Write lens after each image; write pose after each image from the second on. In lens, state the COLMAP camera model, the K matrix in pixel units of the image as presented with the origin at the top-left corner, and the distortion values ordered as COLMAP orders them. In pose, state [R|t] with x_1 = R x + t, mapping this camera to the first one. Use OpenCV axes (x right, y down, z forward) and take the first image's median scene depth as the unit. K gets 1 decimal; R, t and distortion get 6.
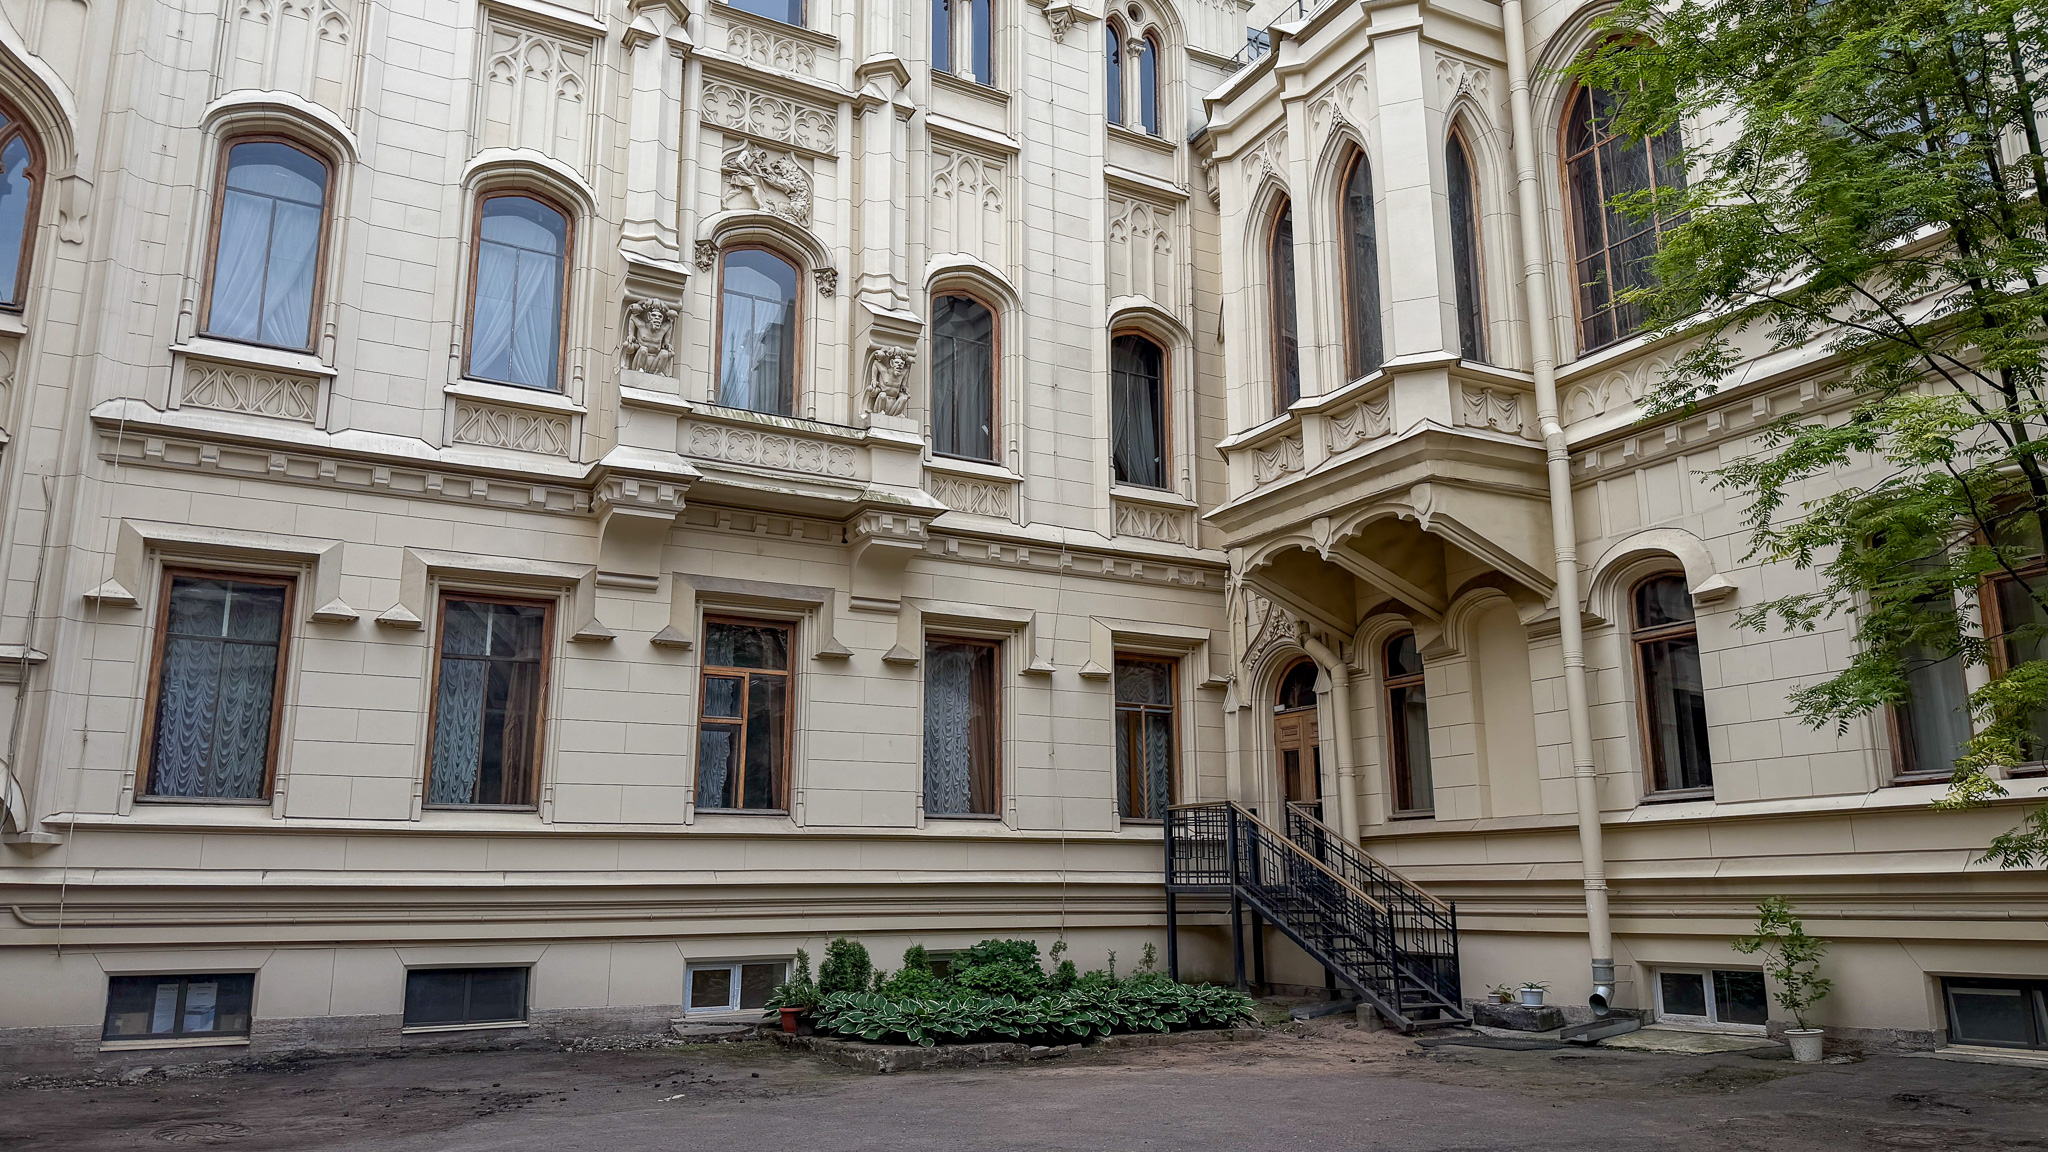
lens RADIAL K [[1443.4, 0, 1011.0], [0, 1443.4, 580.9], [0, 0, 1]] dist [0.052145, -0.057440]
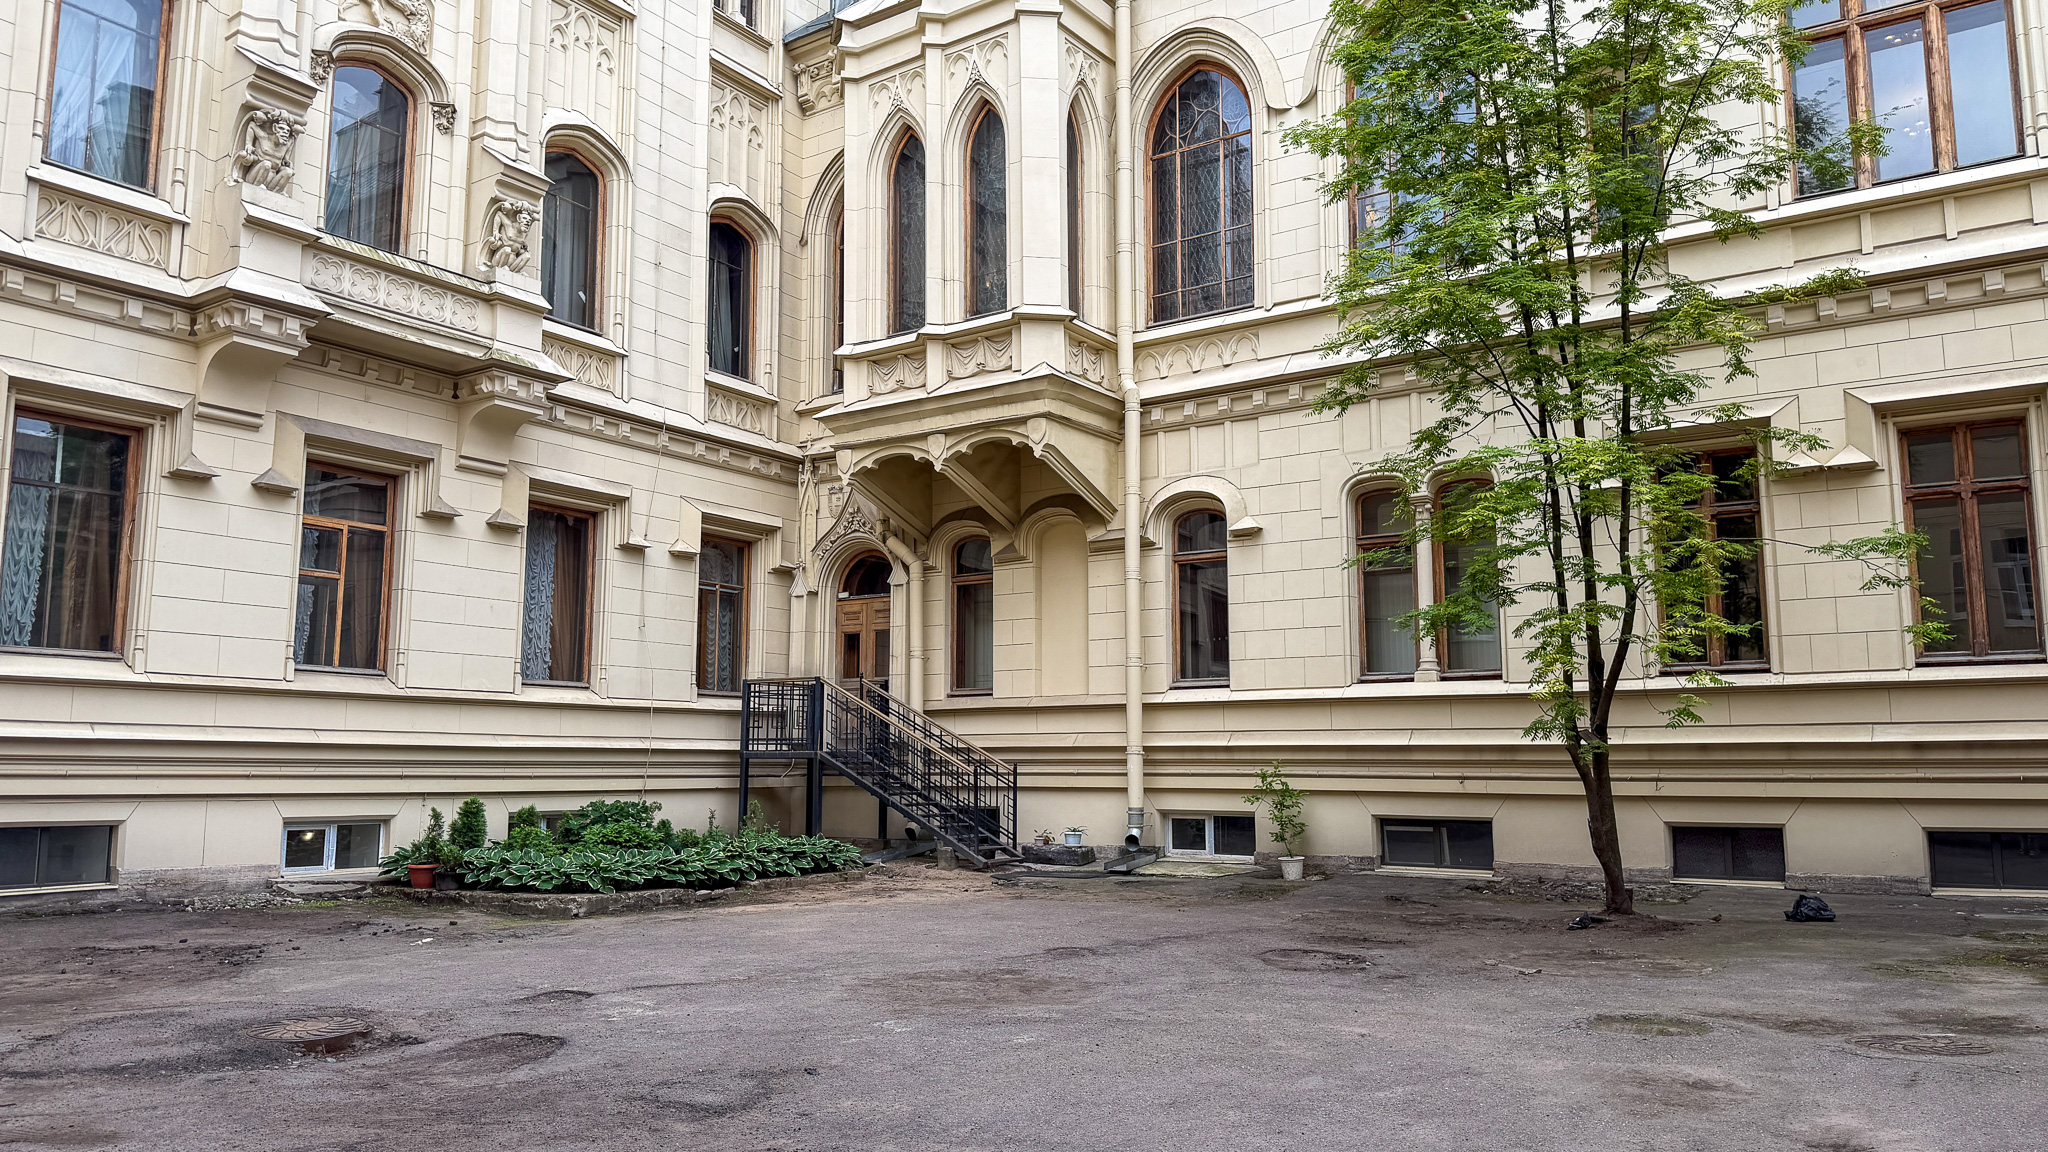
lens RADIAL K [[1420.7, 0, 1041.4], [0, 1420.7, 593.1], [0, 0, 1]] dist [0.071247, -0.104209]
pose [[0.892245, 0.061982, 0.447278, -0.206293], [-0.104342, 0.992027, 0.070672, -0.006445], [-0.439332, -0.109726, 0.891598, -0.049032]]
